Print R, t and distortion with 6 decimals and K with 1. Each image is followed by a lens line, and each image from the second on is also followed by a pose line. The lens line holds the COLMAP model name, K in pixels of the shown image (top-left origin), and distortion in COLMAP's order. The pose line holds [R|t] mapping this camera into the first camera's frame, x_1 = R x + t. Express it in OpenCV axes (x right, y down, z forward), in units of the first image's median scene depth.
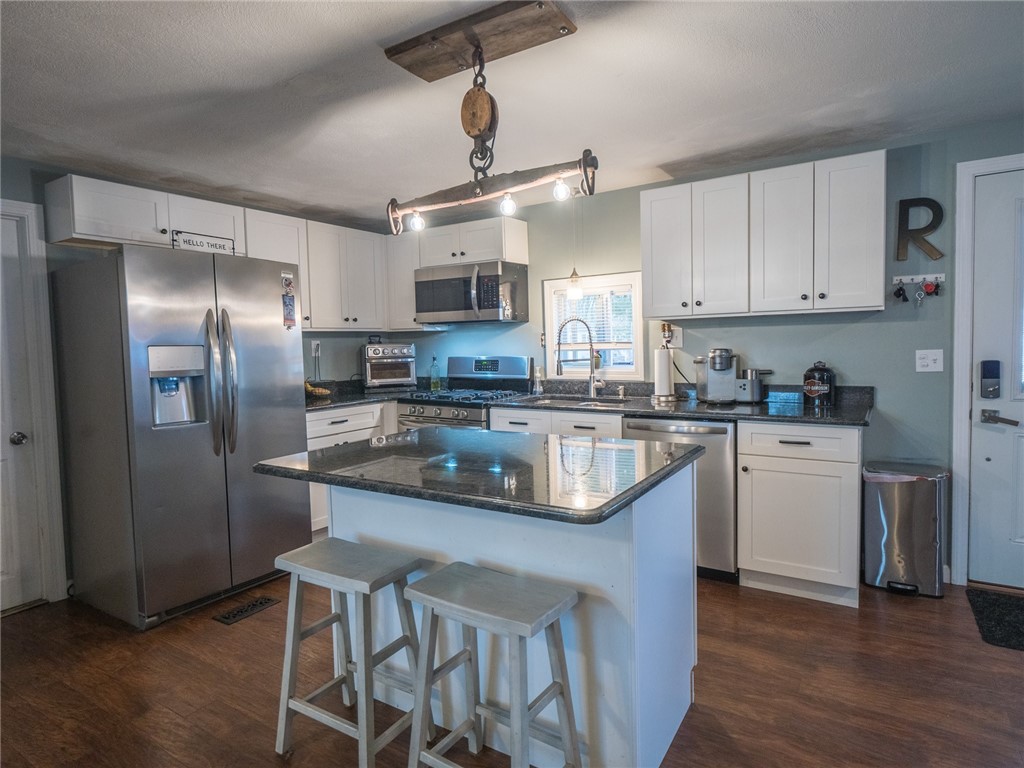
lens RADIAL K [[589.5, 0, 509.0], [0, 589.5, 382.9], [0, 0, 1]] dist [0.005684, 0.000983]
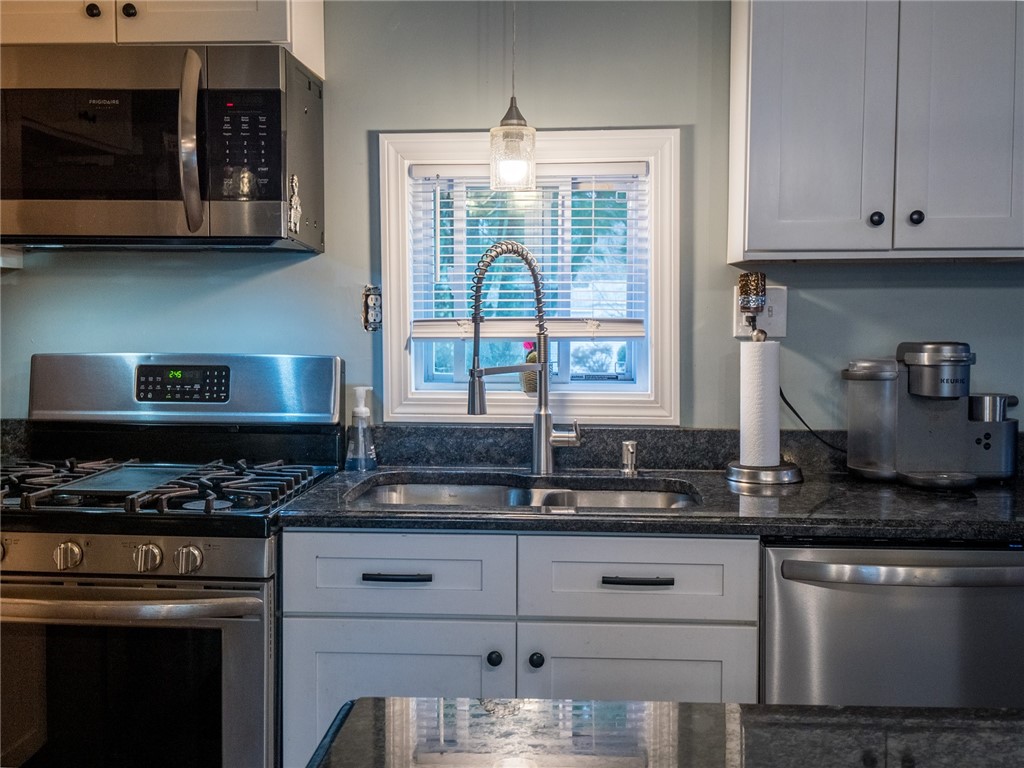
lens RADIAL K [[1086.1, 0, 513.1], [0, 1086.1, 378.3], [0, 0, 1]] dist [0.061842, 0.000000]
pose [[0.874453, -0.004618, 0.485088, -0.190010], [0.012458, 0.999839, -0.012938, -0.024833], [-0.484950, 0.017357, 0.874370, 0.445879]]
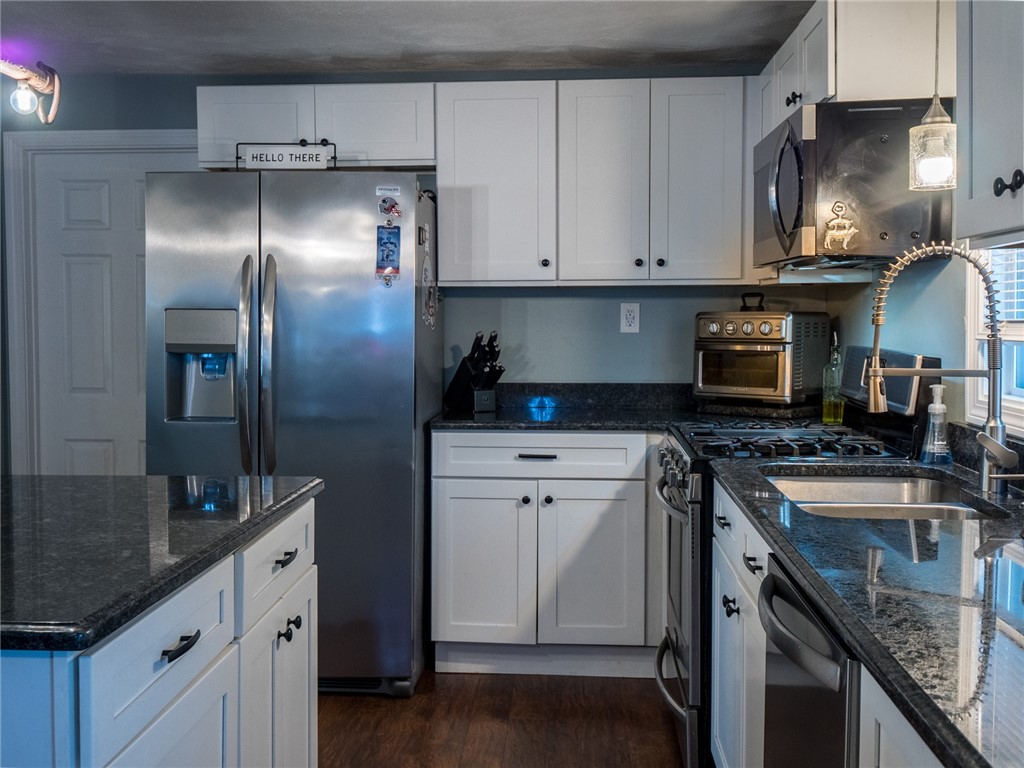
lens RADIAL K [[1086.1, 0, 509.7], [0, 1086.1, 382.1], [0, 0, 1]] dist [0.061842, 0.000000]
pose [[0.471294, 0.077467, -0.878568, 0.543403], [-0.071523, 0.996211, 0.049473, -0.046562], [0.879071, 0.039522, 0.475049, 0.495757]]
